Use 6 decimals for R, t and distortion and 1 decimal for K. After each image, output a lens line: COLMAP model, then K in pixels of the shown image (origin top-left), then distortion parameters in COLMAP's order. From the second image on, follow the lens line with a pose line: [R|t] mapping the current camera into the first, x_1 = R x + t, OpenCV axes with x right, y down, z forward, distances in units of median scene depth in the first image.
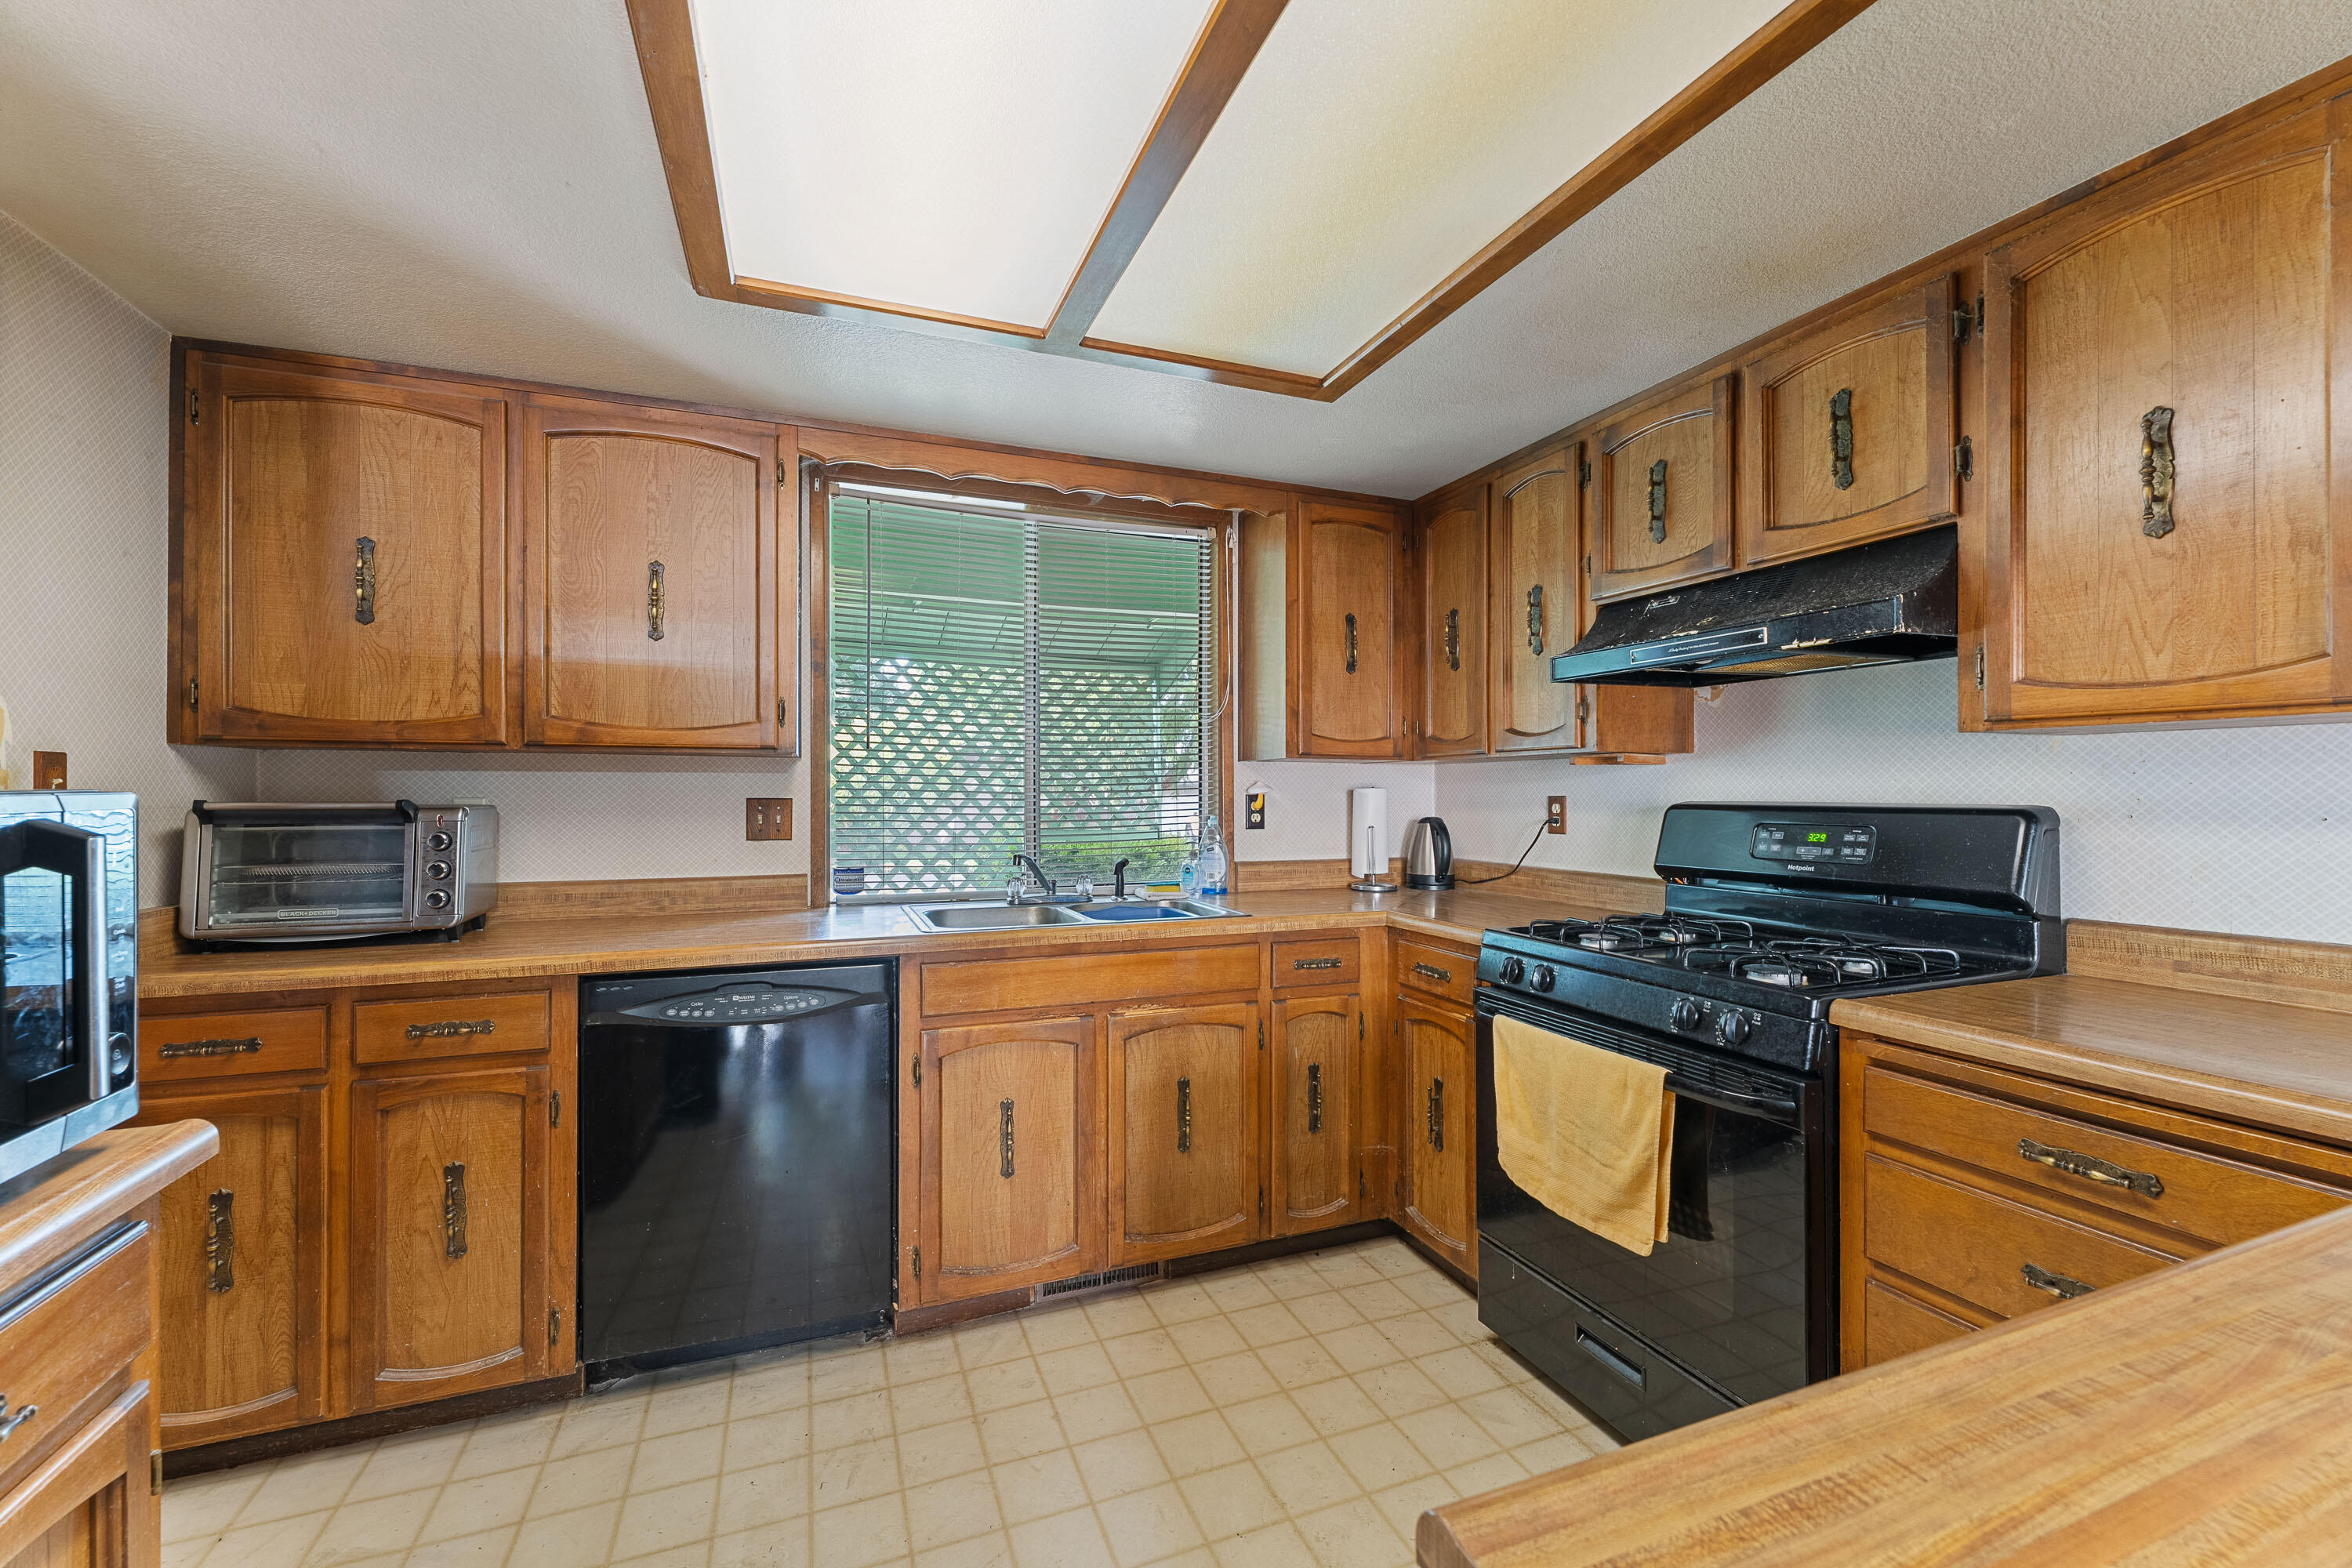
lens RADIAL K [[940.1, 0, 1171.3], [0, 940.1, 784.4], [0, 0, 1]] dist [-0.001353, -0.000396]
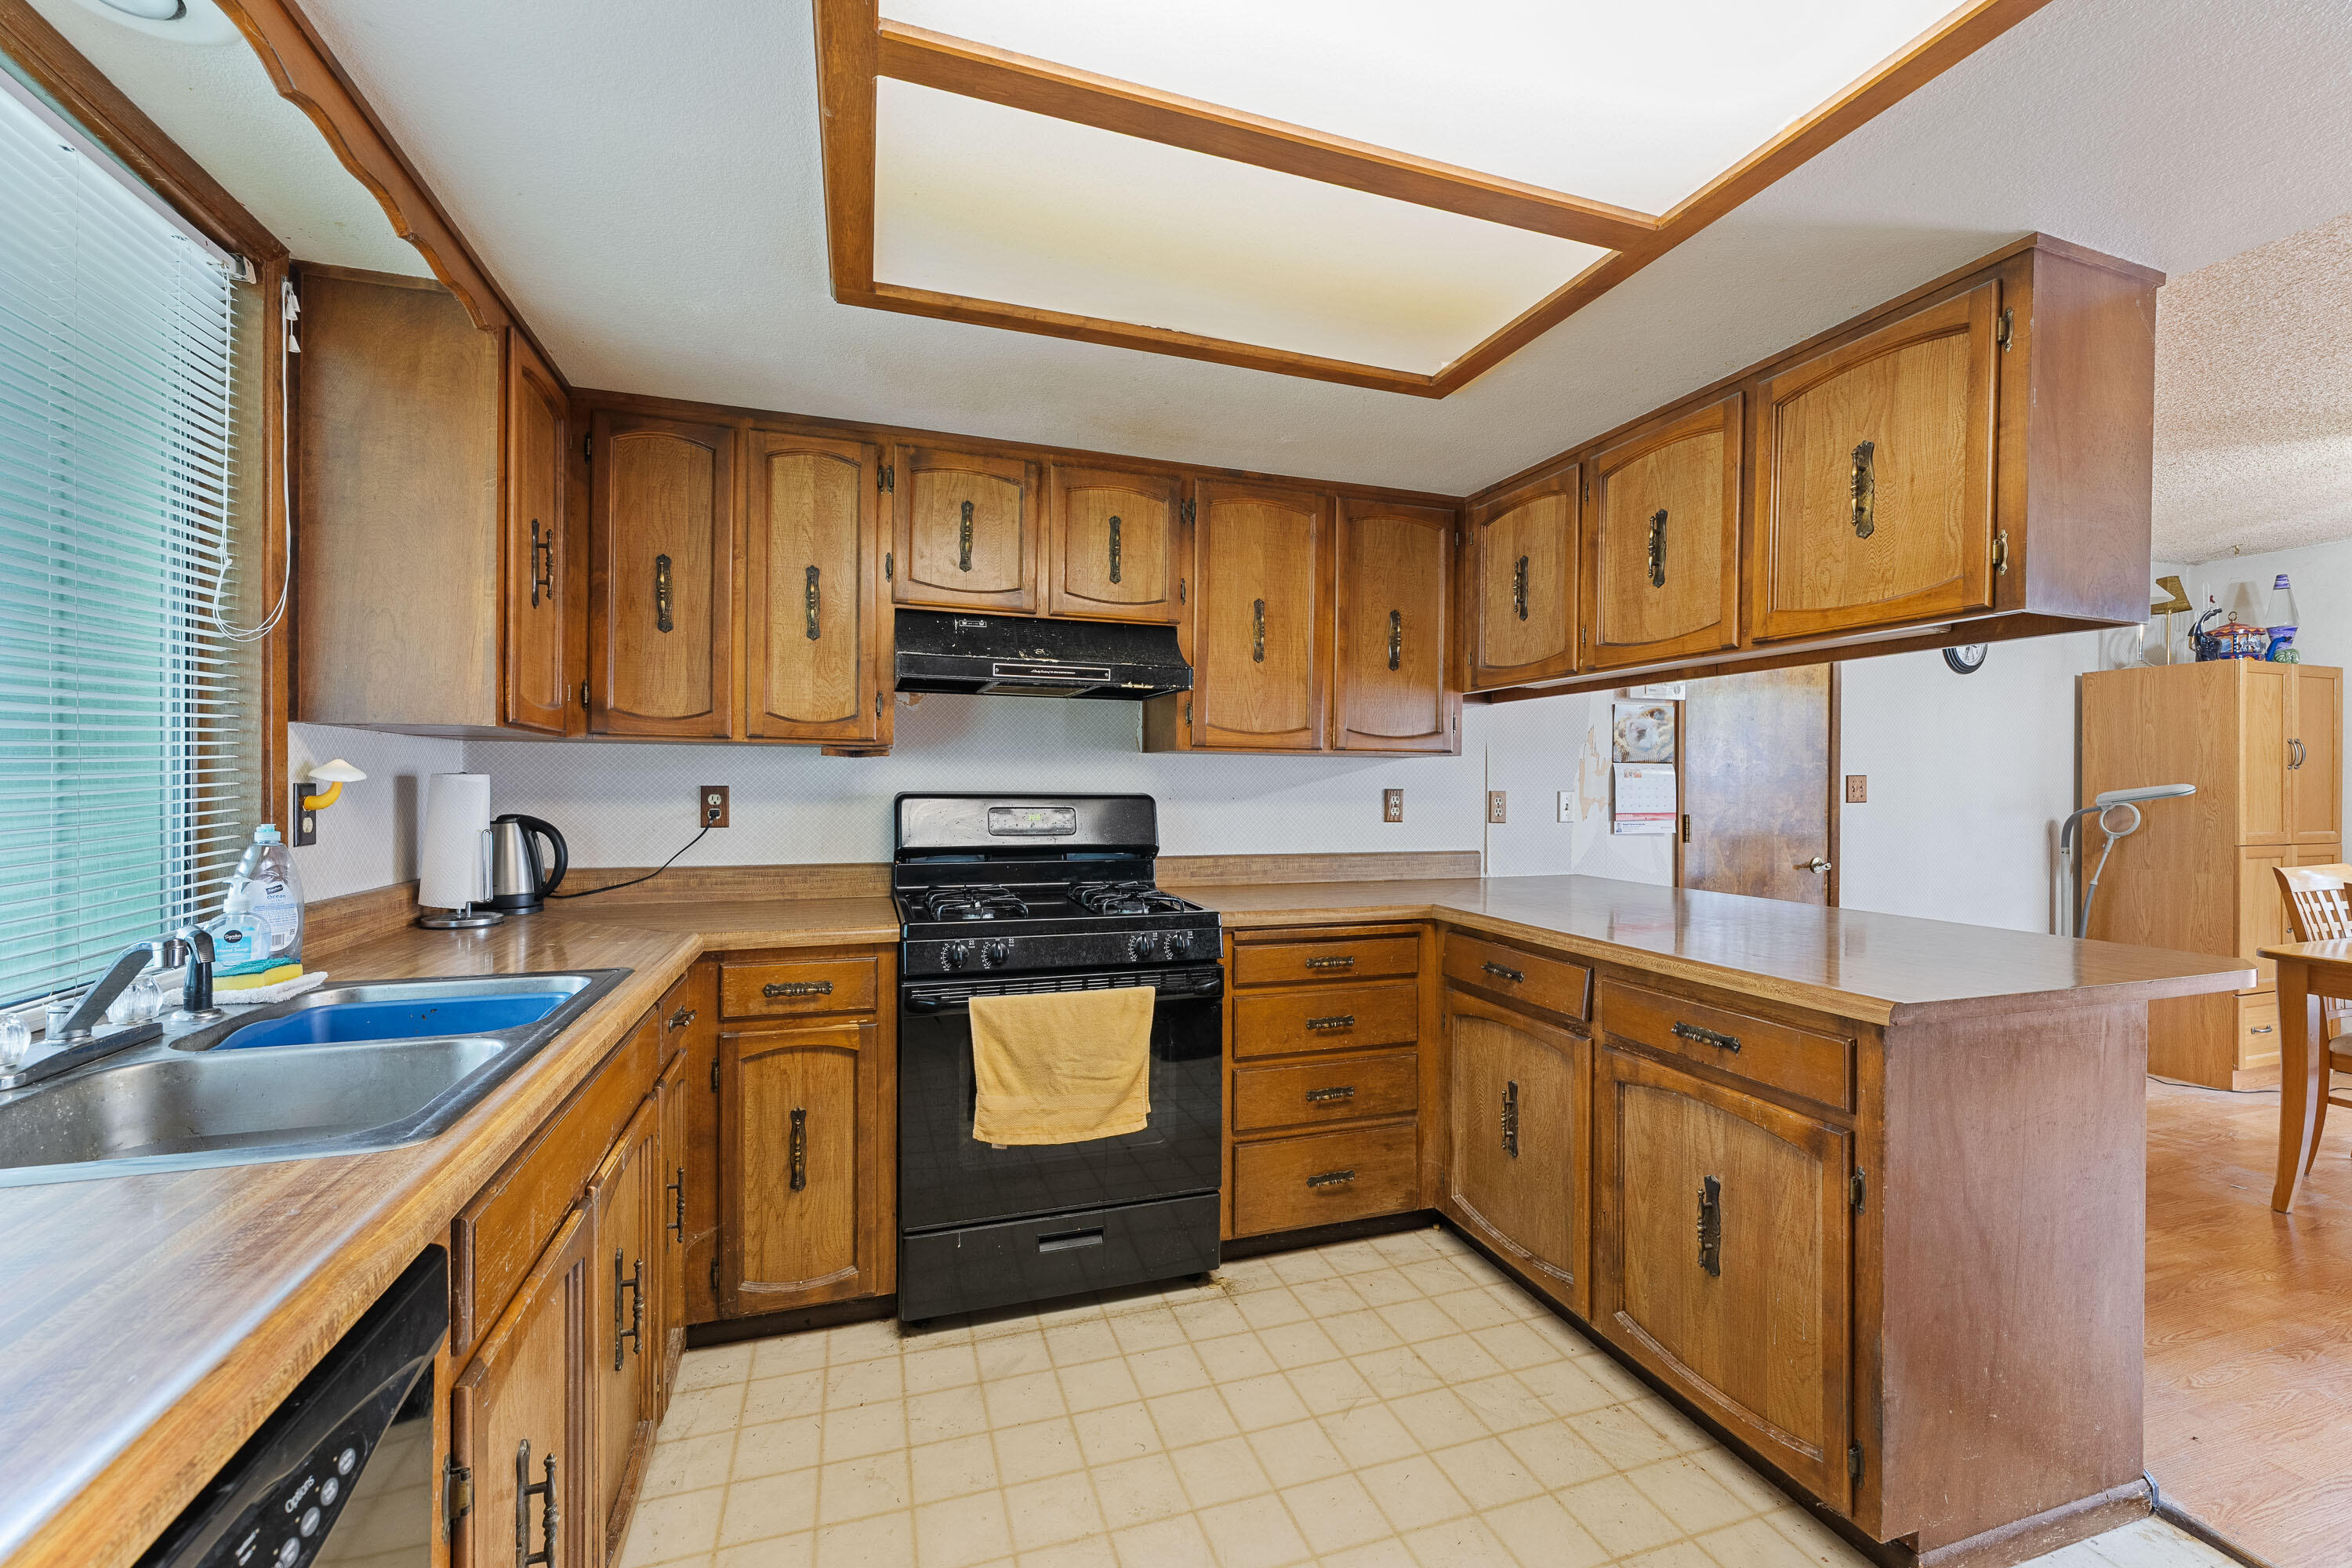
lens RADIAL K [[940.1, 0, 1171.3], [0, 940.1, 784.4], [0, 0, 1]] dist [-0.001353, -0.000396]
pose [[0.050799, 0.000008, 0.998709, -0.611727], [-0.016777, 0.999859, 0.000845, 0.003397], [-0.998568, -0.016799, 0.050792, 0.652183]]
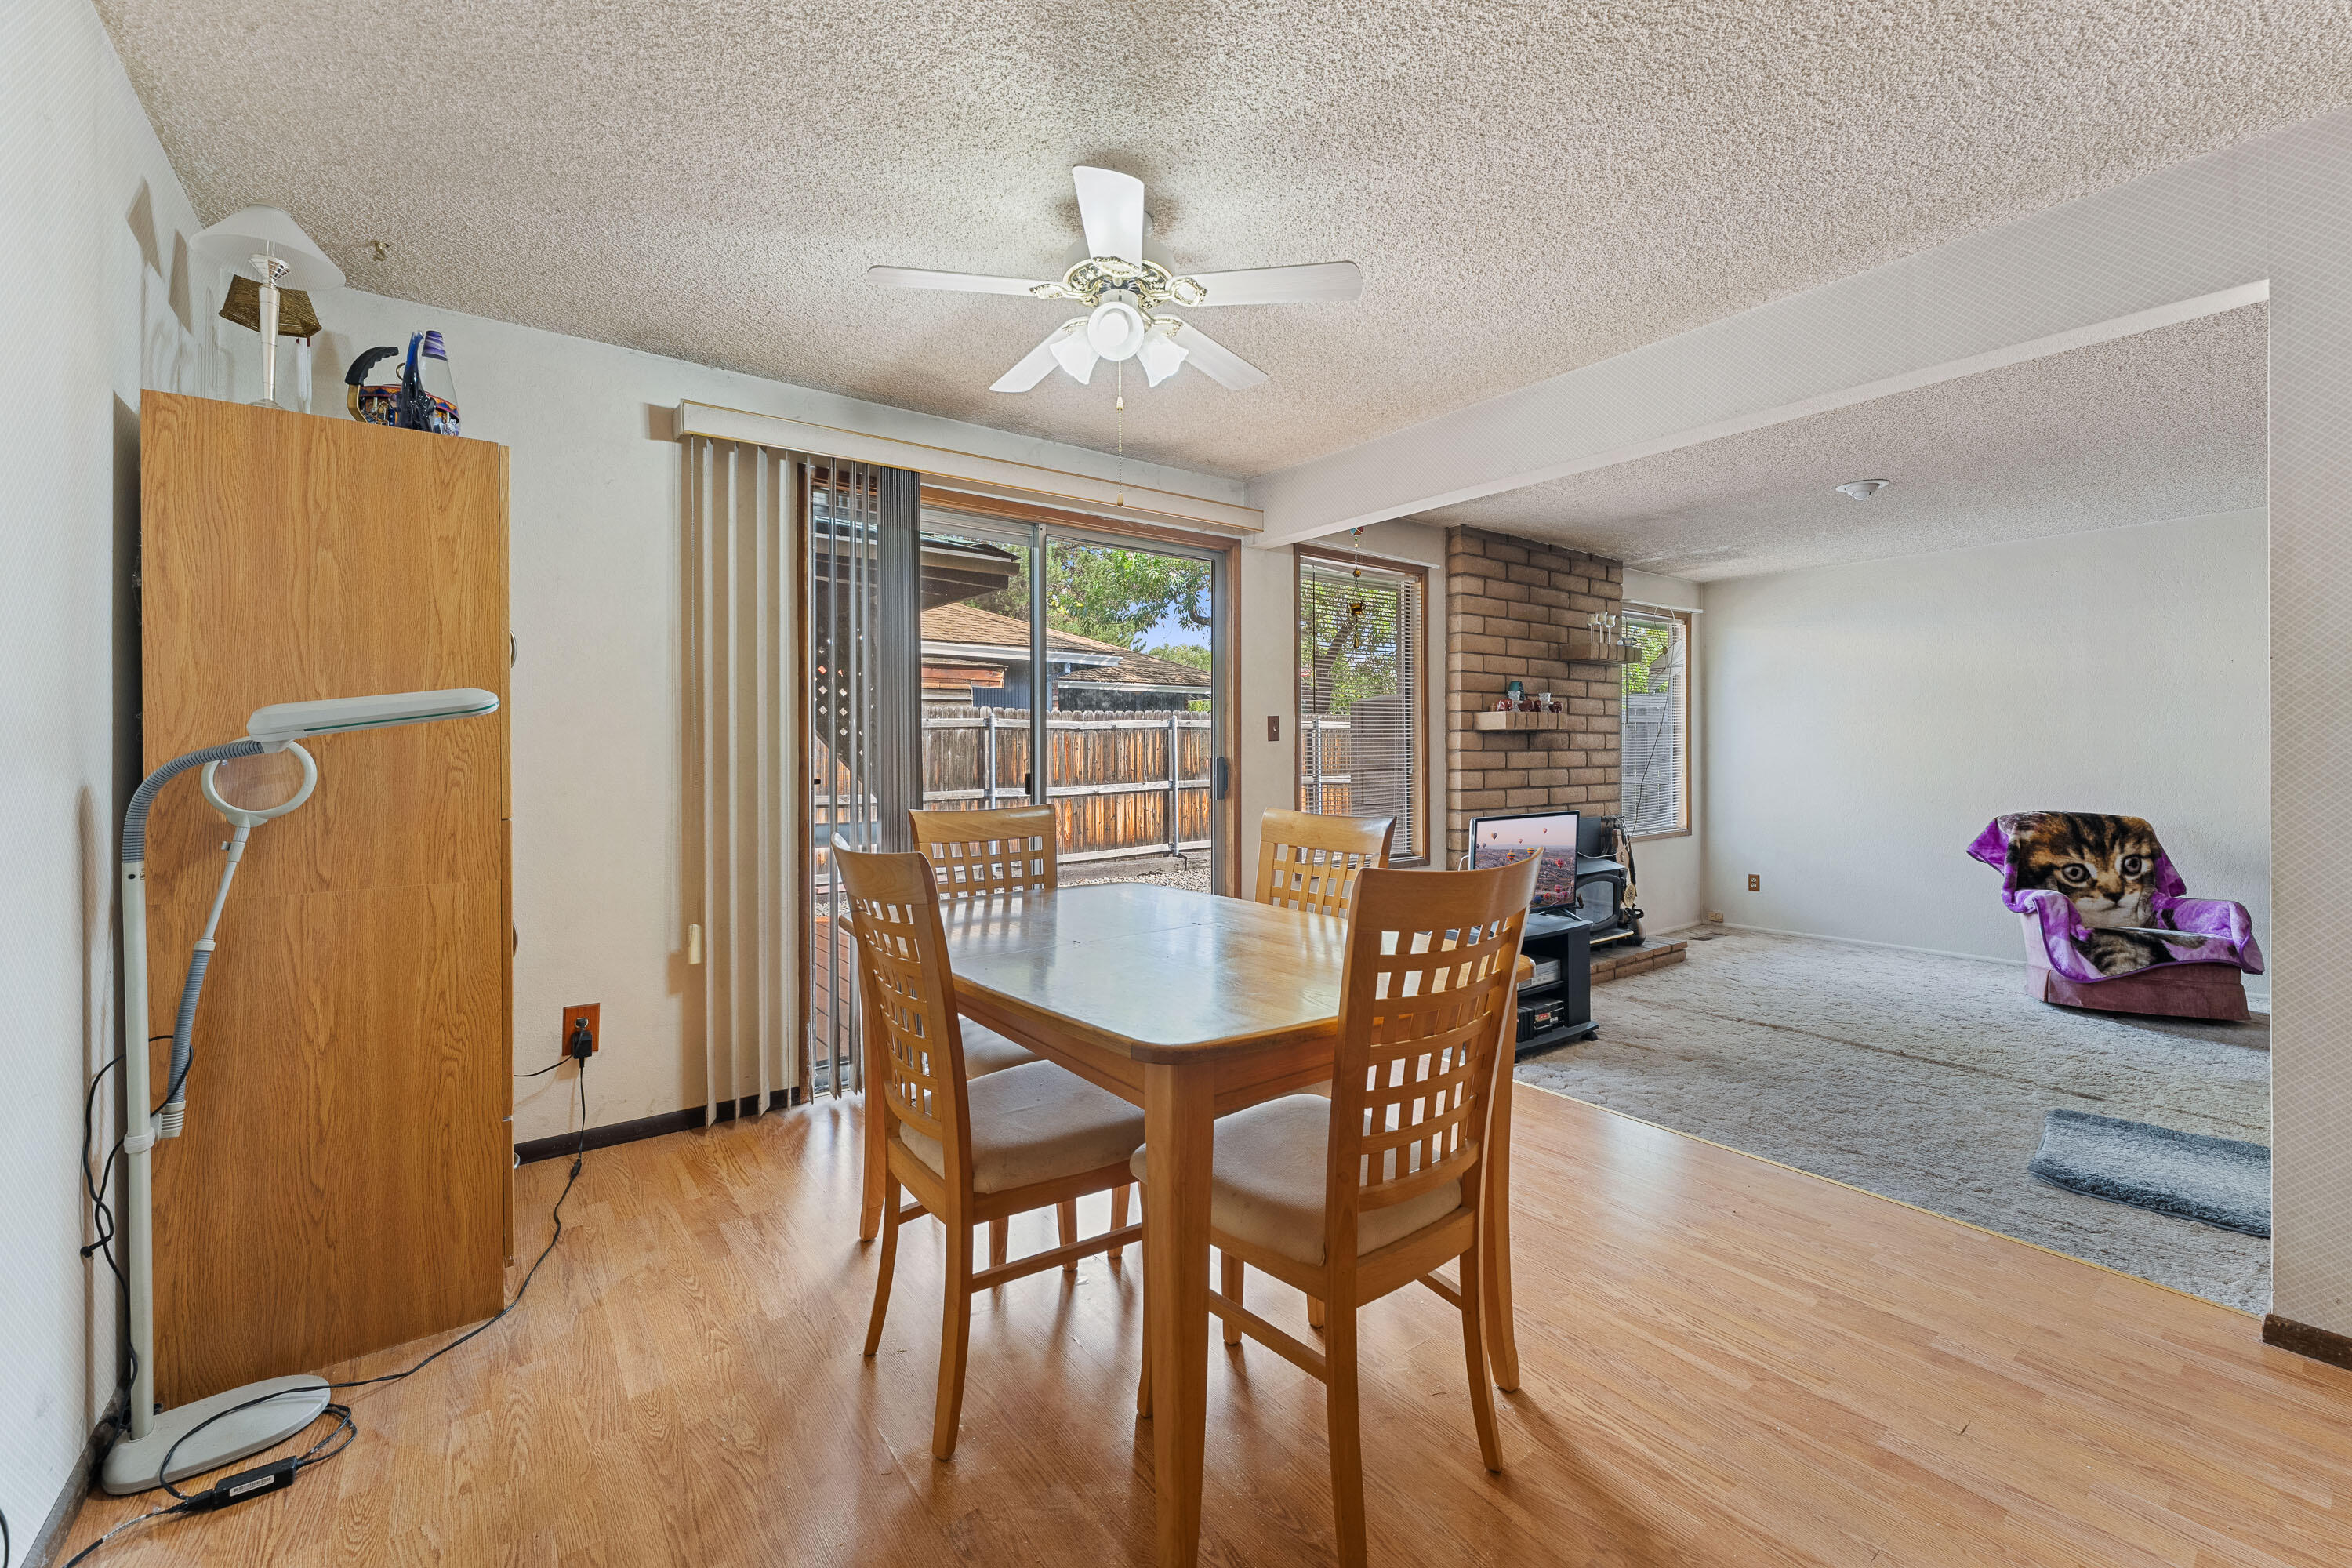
lens RADIAL K [[952.8, 0, 1175.8], [0, 952.8, 758.6], [0, 0, 1]] dist [-0.000808, -0.000070]
pose [[-0.963452, 0.008006, -0.267762, 0.855375], [0.008981, 0.999957, -0.002417, 0.036369], [0.267731, -0.004733, -0.963482, -0.211595]]
